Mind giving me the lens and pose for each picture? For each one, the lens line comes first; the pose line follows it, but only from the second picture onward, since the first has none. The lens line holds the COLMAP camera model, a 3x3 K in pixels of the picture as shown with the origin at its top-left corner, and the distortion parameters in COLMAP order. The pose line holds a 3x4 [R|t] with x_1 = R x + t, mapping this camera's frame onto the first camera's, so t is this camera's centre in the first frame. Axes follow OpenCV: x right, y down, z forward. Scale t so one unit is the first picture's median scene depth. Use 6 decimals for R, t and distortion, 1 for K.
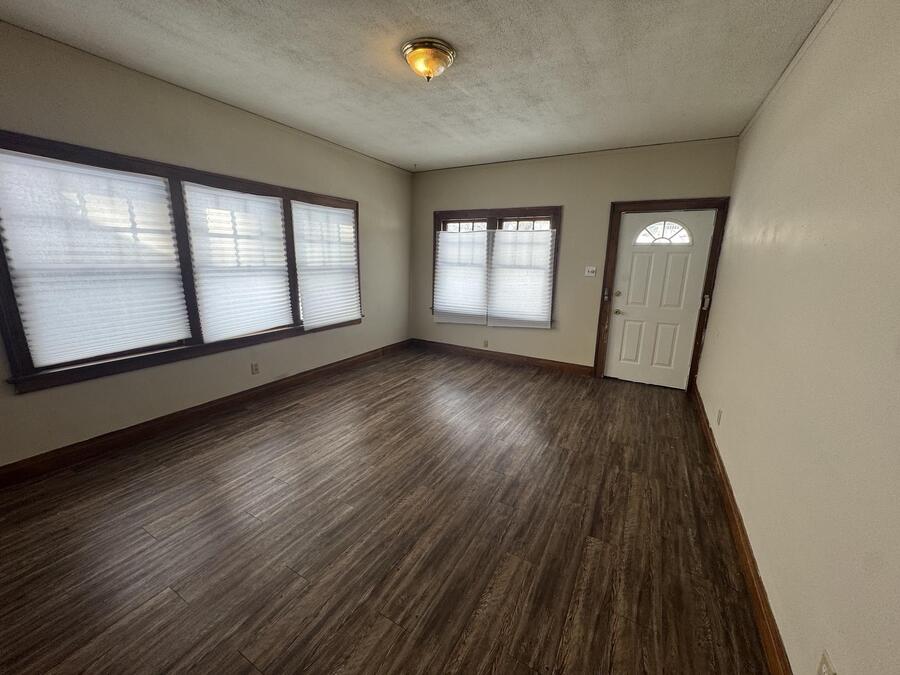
lens RADIAL K [[355.6, 0, 452.1], [0, 355.6, 339.3], [0, 0, 1]] dist [0.001376, -0.000338]
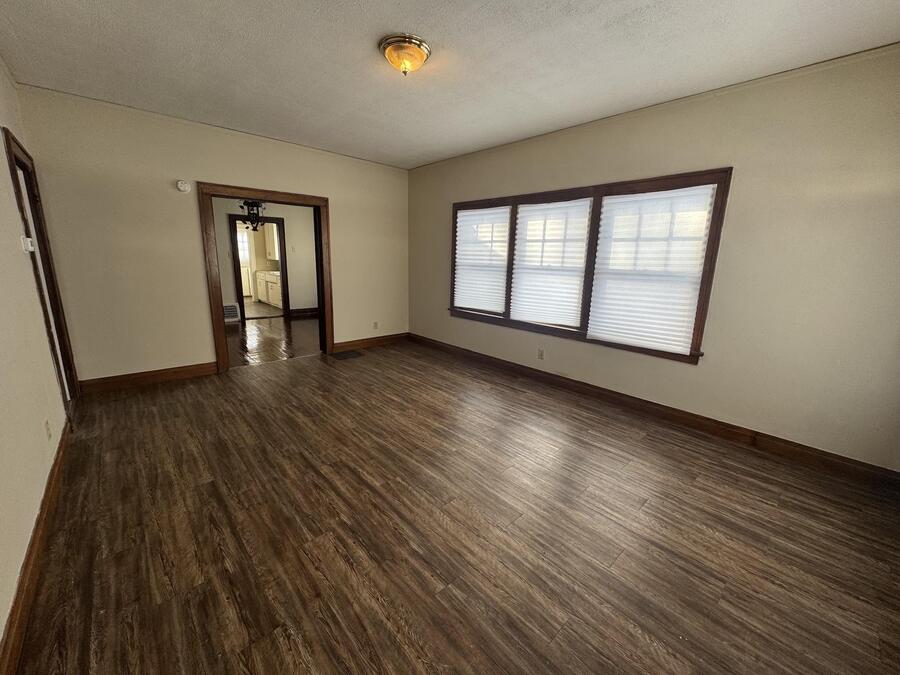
lens RADIAL K [[355.6, 0, 443.2], [0, 355.6, 335.5], [0, 0, 1]] dist [0.001376, -0.000338]
pose [[-0.319024, 0.167462, -0.932835, 0.727926], [-0.250478, 0.934371, 0.253400, -0.221639], [0.914049, 0.314495, -0.256141, 1.167261]]
